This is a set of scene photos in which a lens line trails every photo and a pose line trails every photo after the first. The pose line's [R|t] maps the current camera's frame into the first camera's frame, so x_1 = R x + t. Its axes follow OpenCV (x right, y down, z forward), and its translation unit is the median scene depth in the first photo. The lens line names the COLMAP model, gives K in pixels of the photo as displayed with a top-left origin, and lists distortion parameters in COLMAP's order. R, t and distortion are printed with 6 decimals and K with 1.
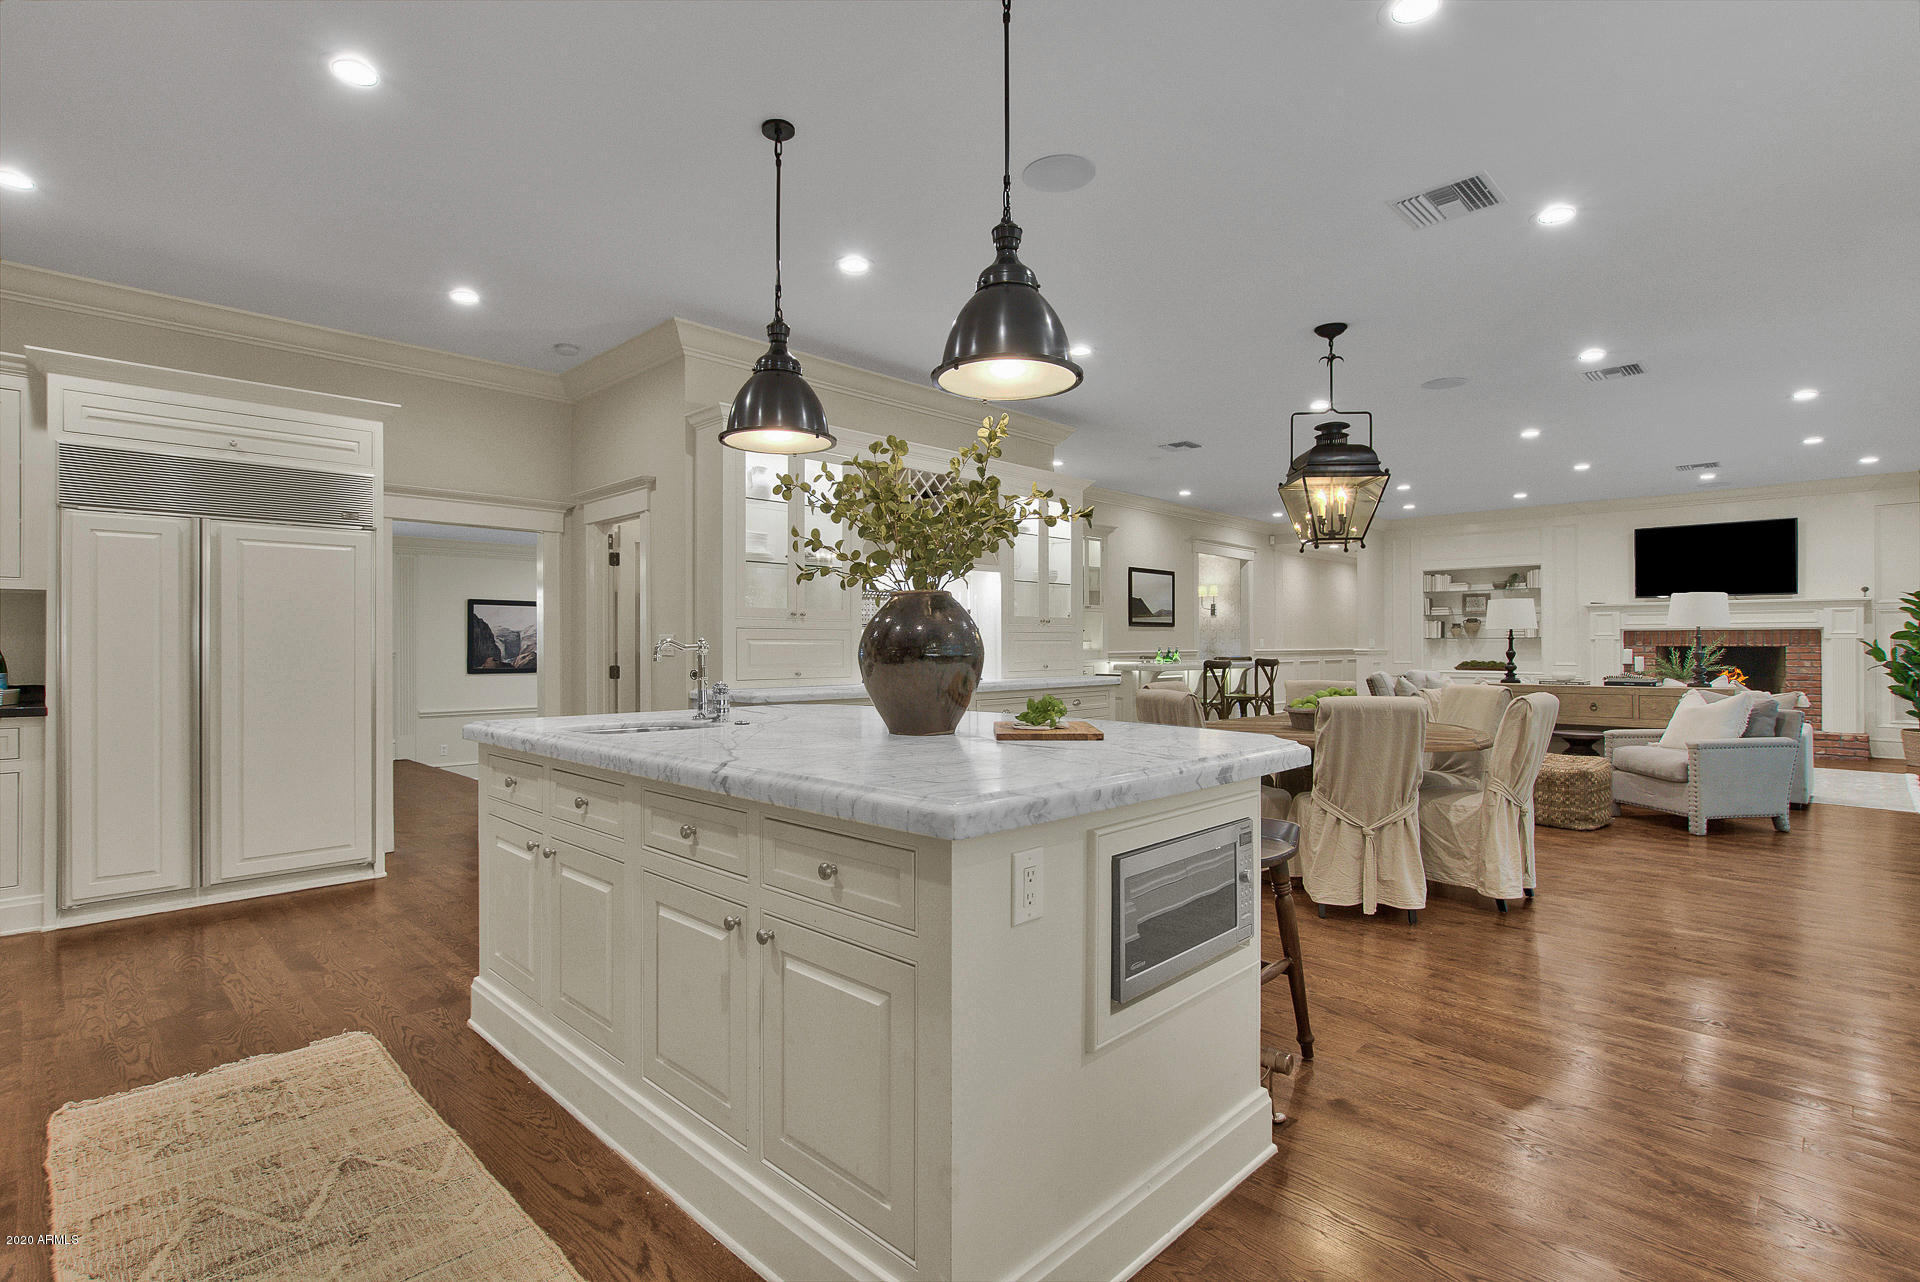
lens RADIAL K [[893.9, 0, 971.3], [0, 893.9, 642.0], [0, 0, 1]] dist [-0.015247, -0.000824]
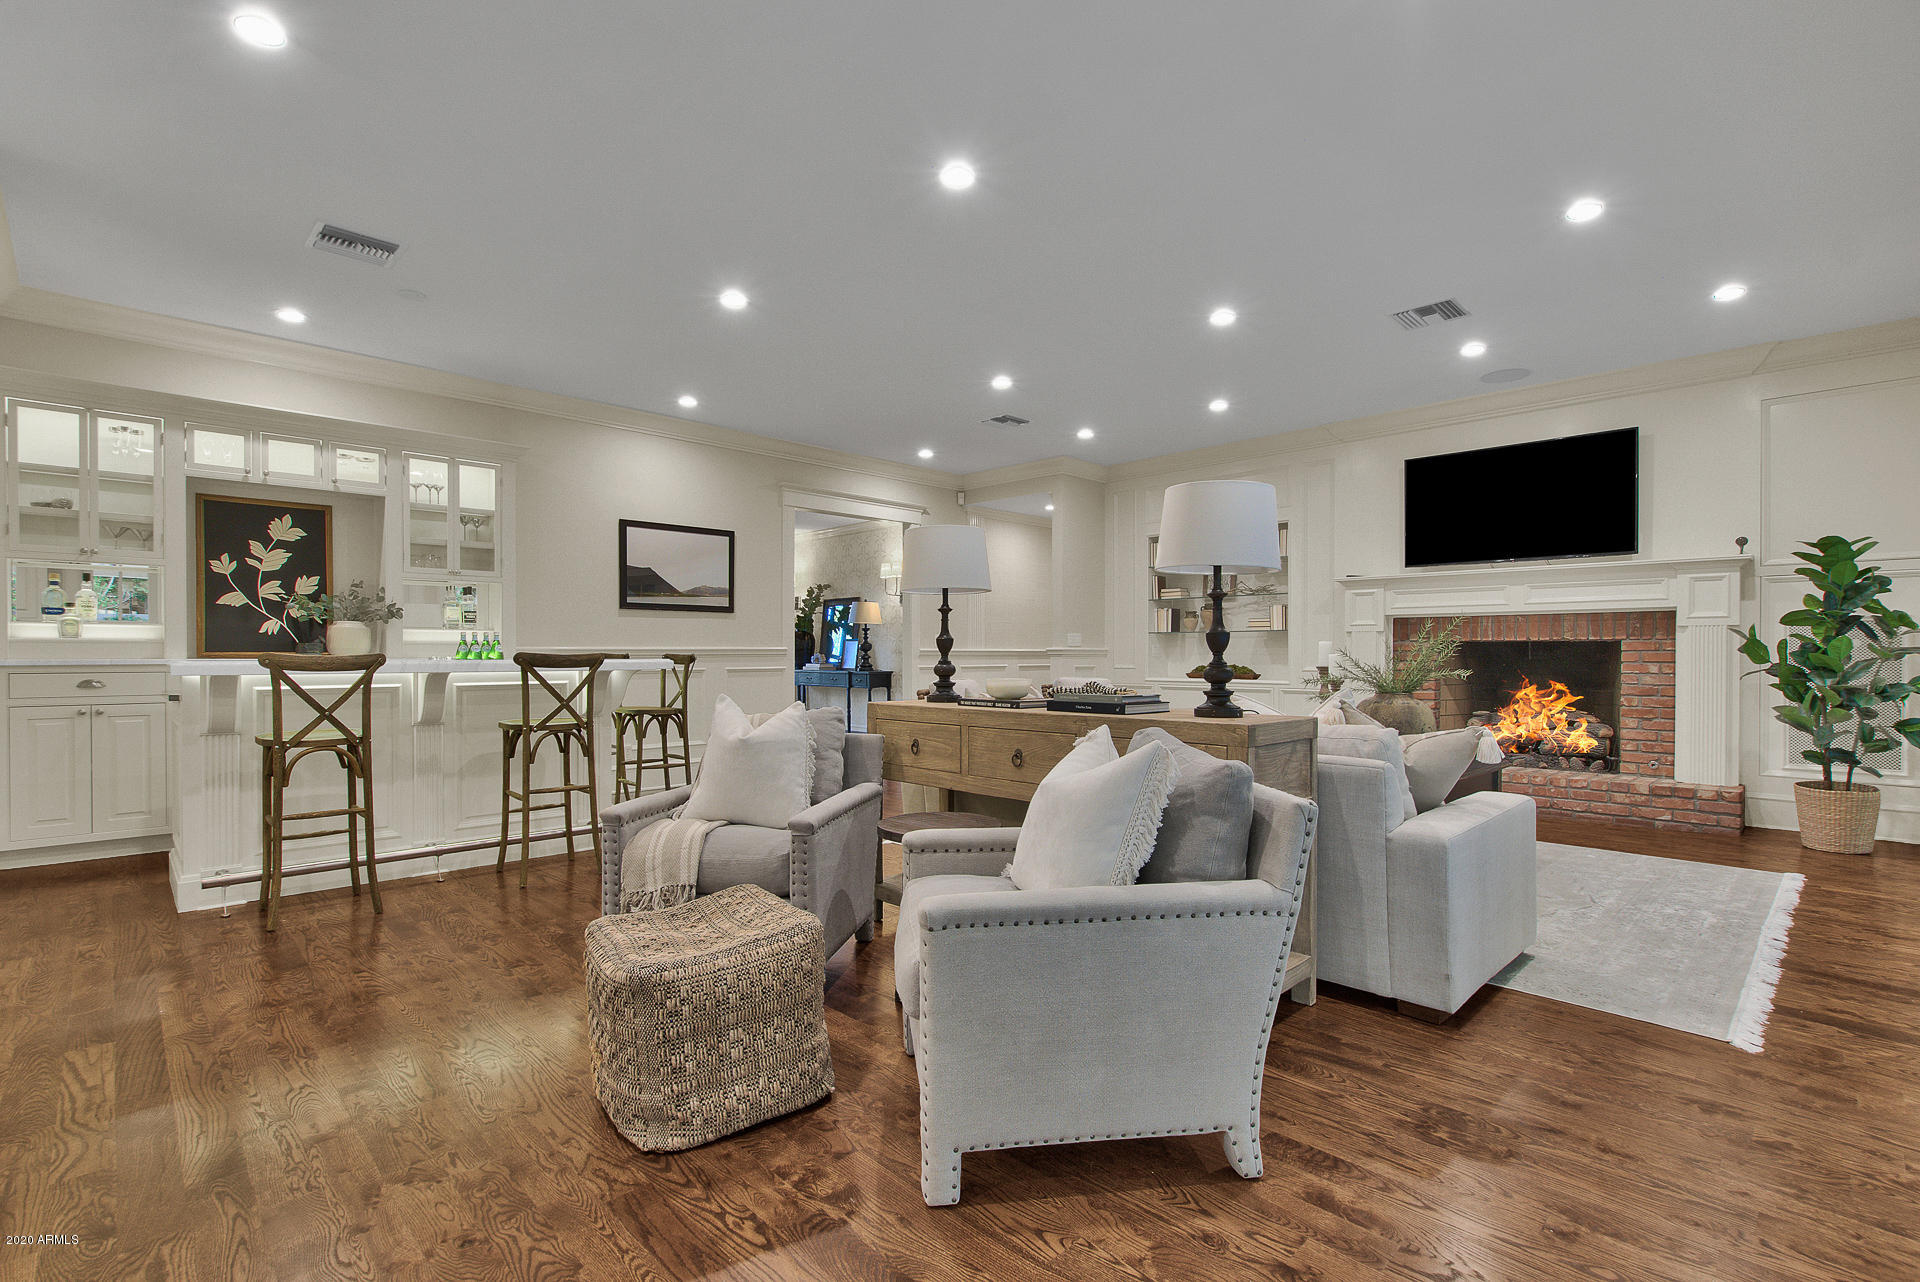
lens RADIAL K [[893.9, 0, 953.8], [0, 893.9, 654.5], [0, 0, 1]] dist [-0.015247, -0.000824]
pose [[0.999255, 0.003027, -0.038476, 0.478943], [-0.002908, 0.999991, 0.003152, 0.014360], [0.038486, -0.003038, 0.999255, 0.364248]]
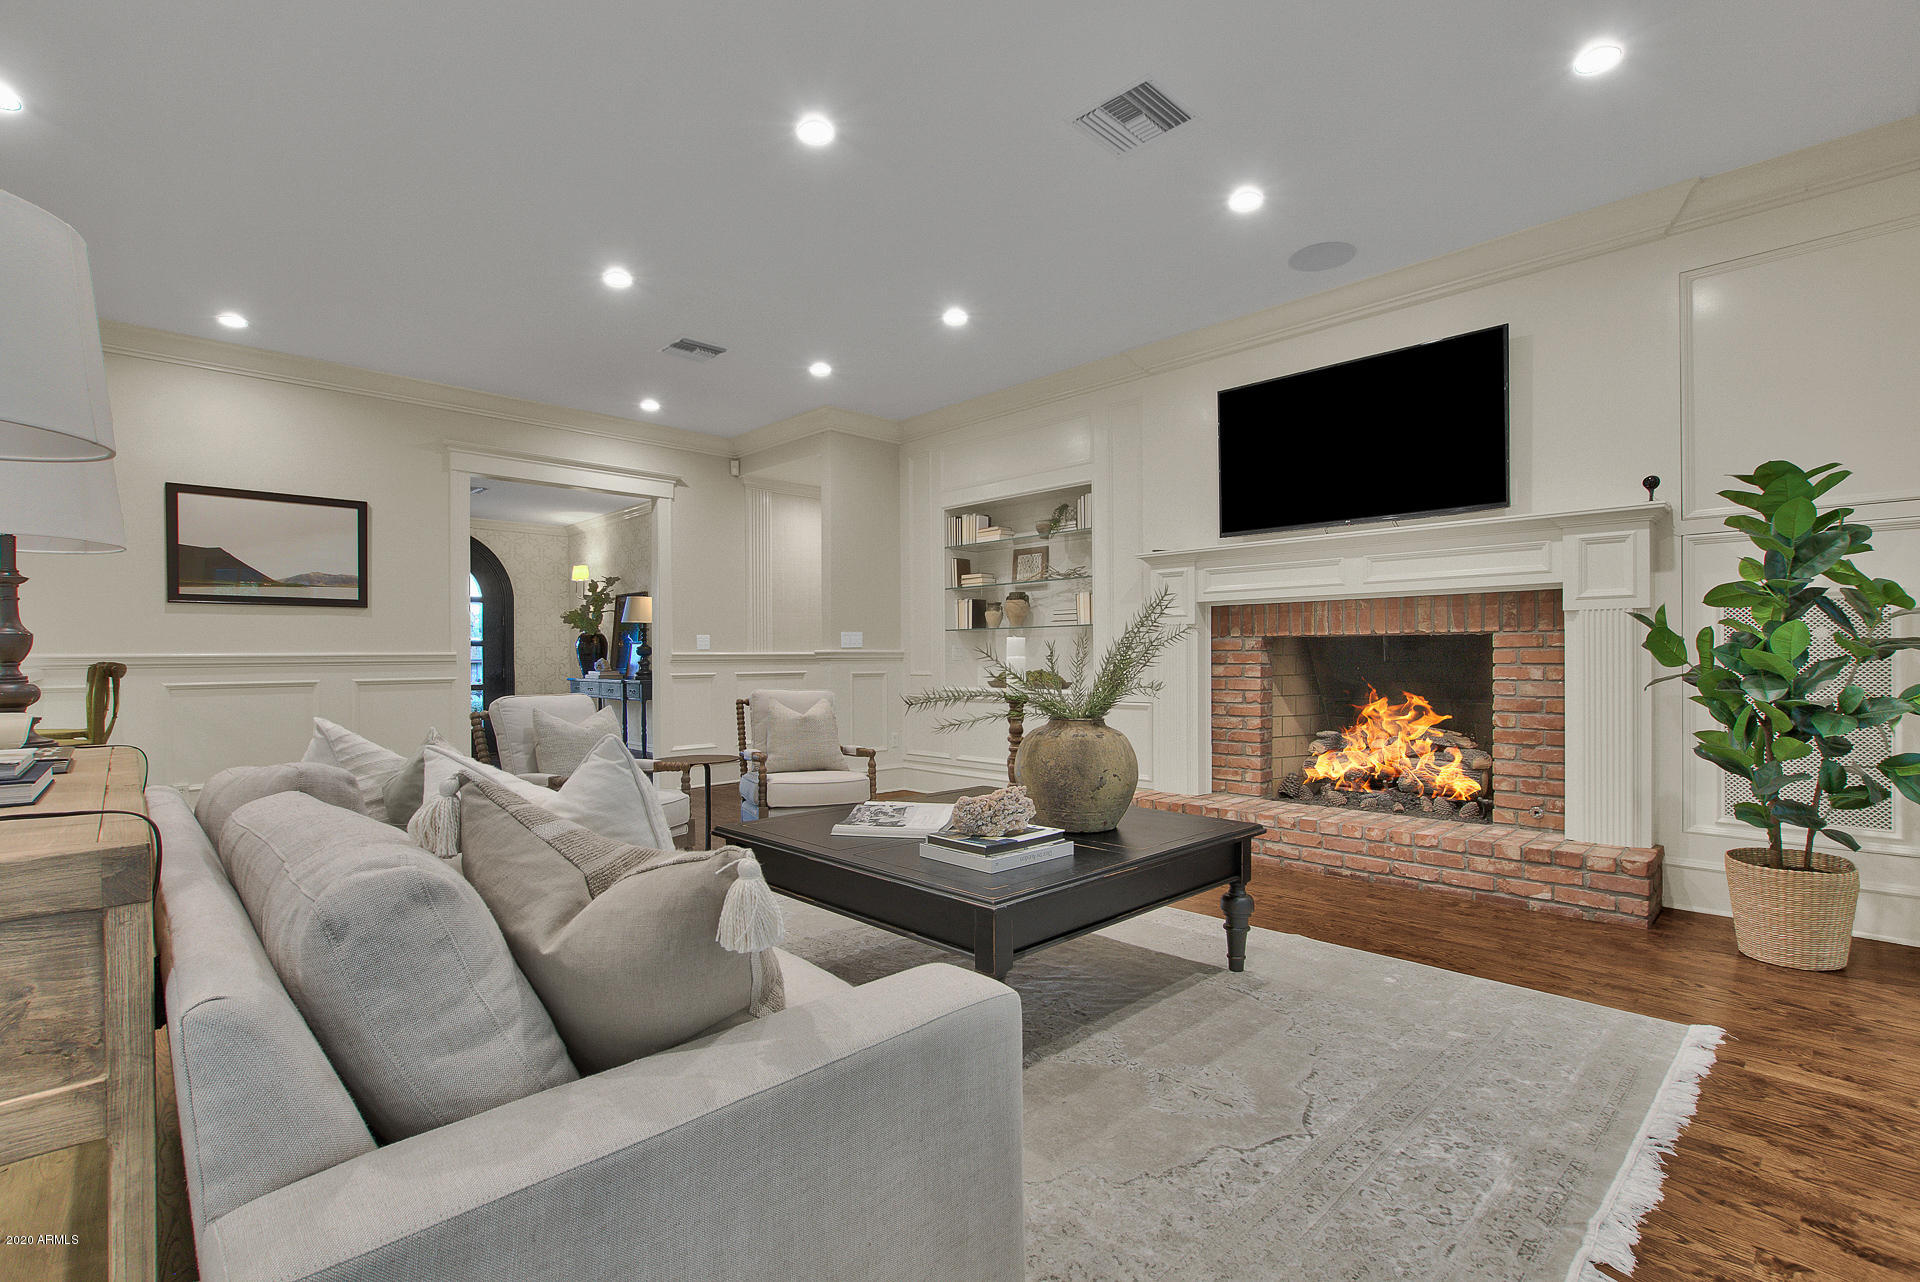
lens RADIAL K [[893.9, 0, 965.7], [0, 893.9, 653.9], [0, 0, 1]] dist [-0.015247, -0.000824]
pose [[0.999402, -0.005131, -0.034185, 0.676376], [0.005083, 0.999986, -0.001489, 0.014666], [0.034192, 0.001314, 0.999414, 0.555961]]
